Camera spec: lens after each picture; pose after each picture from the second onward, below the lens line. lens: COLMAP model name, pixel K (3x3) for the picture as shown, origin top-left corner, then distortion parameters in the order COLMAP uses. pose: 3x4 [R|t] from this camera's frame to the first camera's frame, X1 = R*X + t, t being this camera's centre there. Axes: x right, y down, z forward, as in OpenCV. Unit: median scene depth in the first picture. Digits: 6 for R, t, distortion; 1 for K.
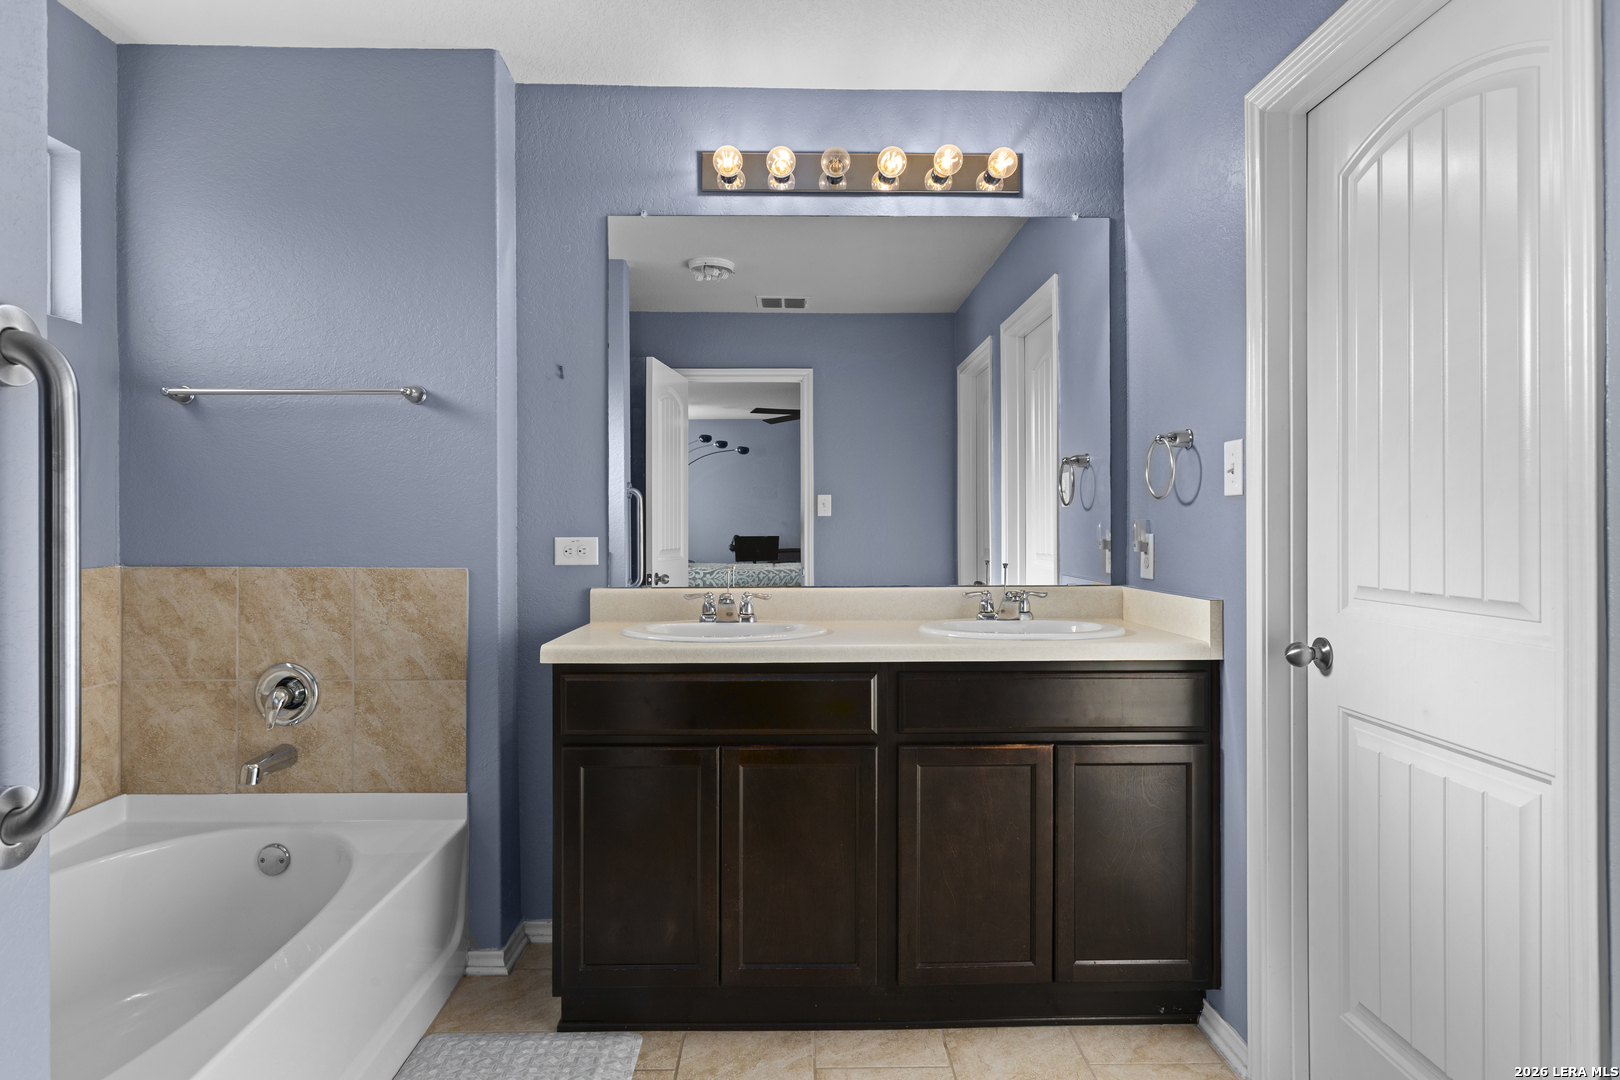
lens RADIAL K [[906.6, 0, 802.8], [0, 906.6, 534.0], [0, 0, 1]] dist [0.007678, 0.001577]
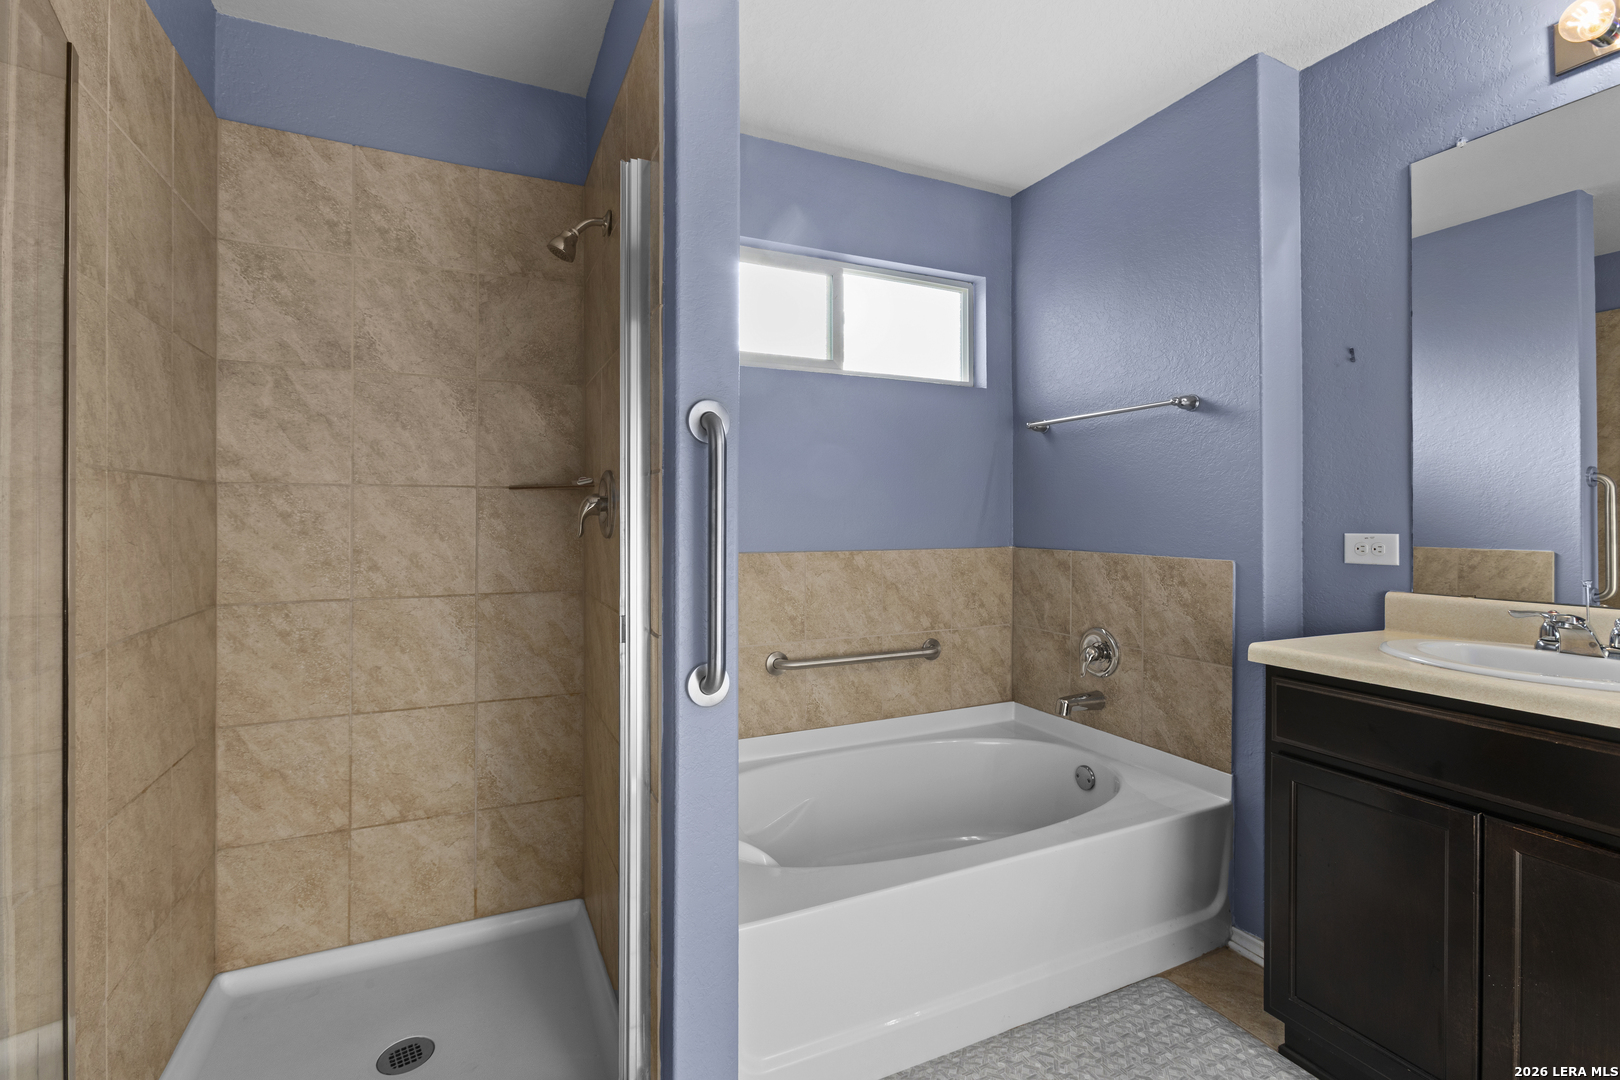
lens RADIAL K [[740.1, 0, 820.1], [0, 740.1, 518.4], [0, 0, 1]] dist [-0.002468, 0.007244]
pose [[0.421650, 0.001452, -0.906758, 0.208037], [-0.008167, 0.999964, -0.002196, -0.005833], [0.906722, 0.008332, 0.421646, 0.206169]]
